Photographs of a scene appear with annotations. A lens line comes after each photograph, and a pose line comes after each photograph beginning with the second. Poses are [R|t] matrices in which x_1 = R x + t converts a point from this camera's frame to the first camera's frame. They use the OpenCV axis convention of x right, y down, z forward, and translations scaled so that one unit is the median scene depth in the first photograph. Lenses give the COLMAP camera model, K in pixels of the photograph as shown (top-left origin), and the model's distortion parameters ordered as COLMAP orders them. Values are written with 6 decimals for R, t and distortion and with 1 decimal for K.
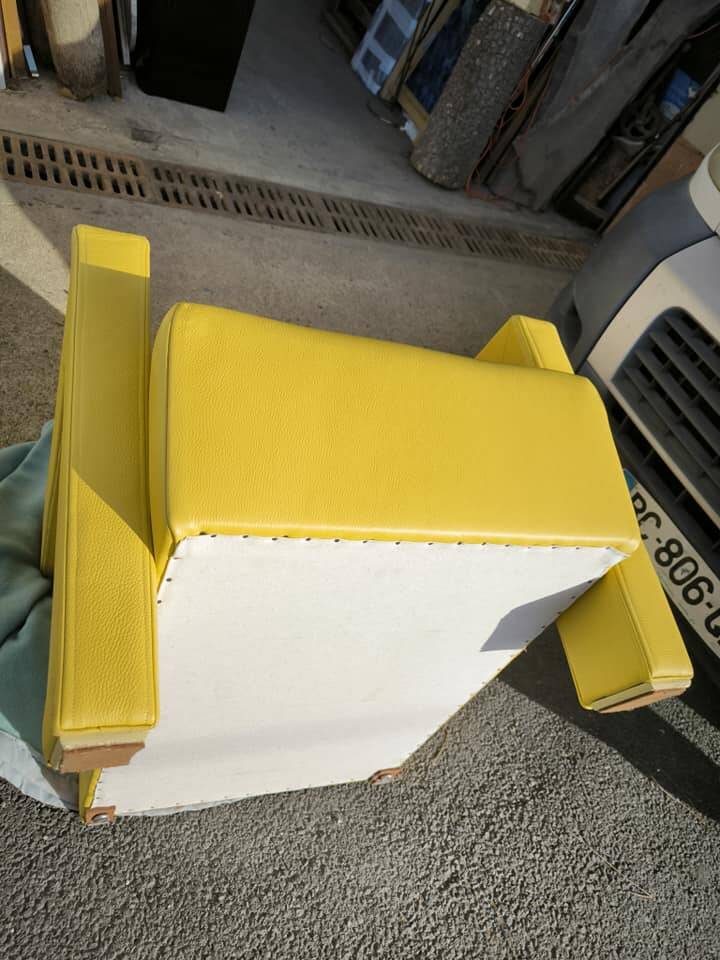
lens RADIAL K [[676.3, 0, 355.5], [0, 676.3, 475.4], [0, 0, 1]] dist [0.021933, -0.012152]
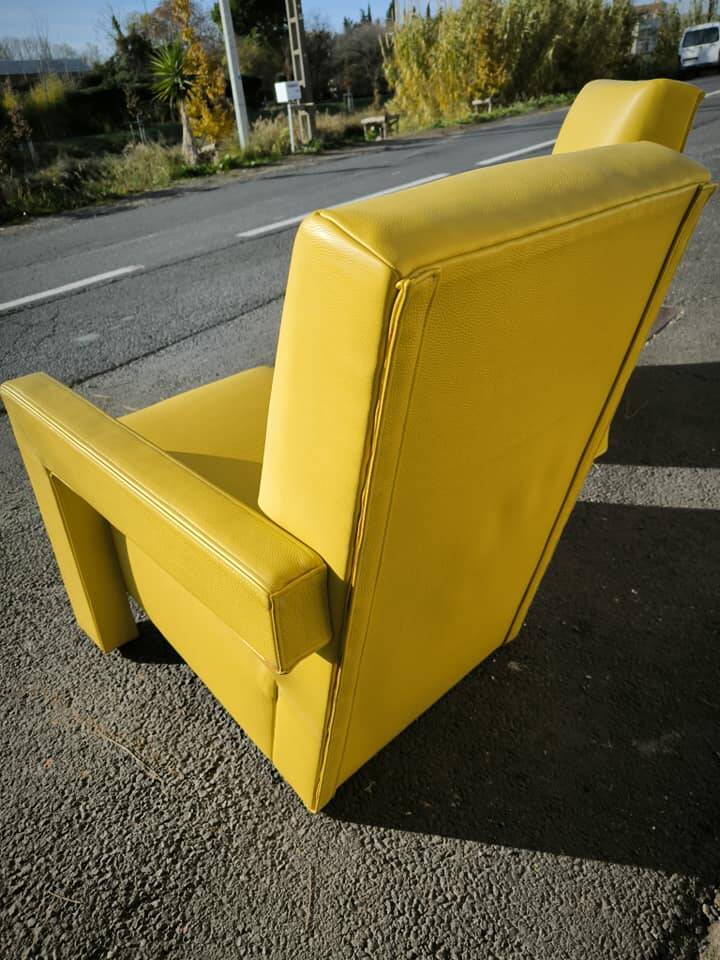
lens RADIAL K [[676.3, 0, 365.2], [0, 676.3, 480.7], [0, 0, 1]] dist [0.021933, -0.012152]
pose [[-0.820425, -0.038255, -0.570473, 0.524811], [-0.555133, 0.292126, 0.778775, -0.387682], [0.136858, 0.955614, -0.260904, 0.888609]]
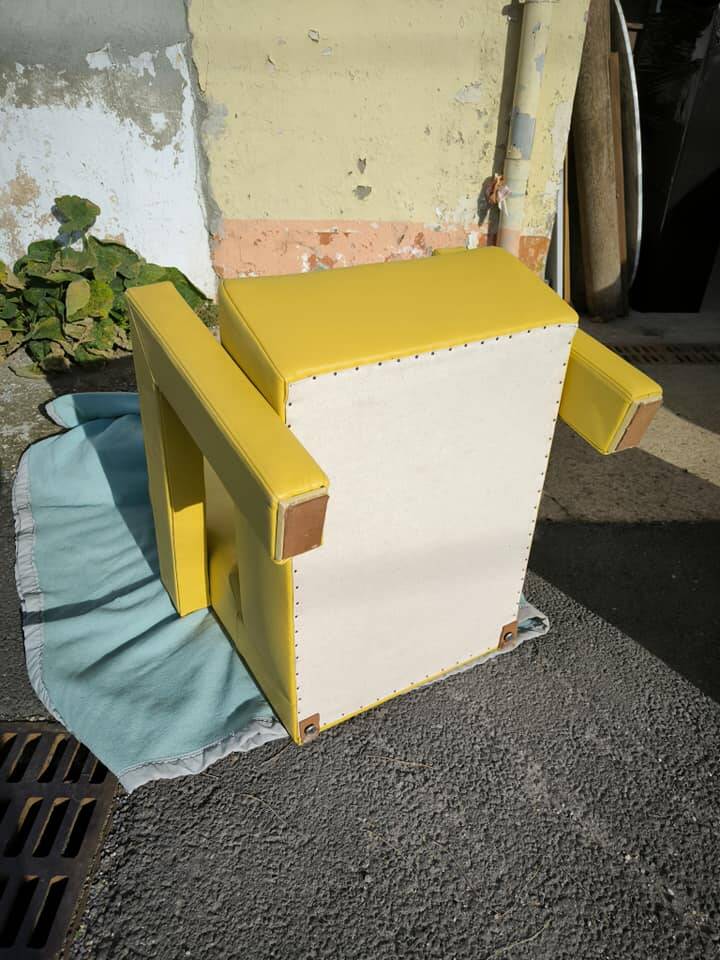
lens RADIAL K [[676.3, 0, 349.0], [0, 676.3, 477.0], [0, 0, 1]] dist [0.021933, -0.012152]
pose [[0.857577, -0.151091, -0.491663, -0.449630], [-0.045222, 0.930033, -0.364683, 0.742020], [0.512363, 0.334978, 0.790743, -0.785543]]
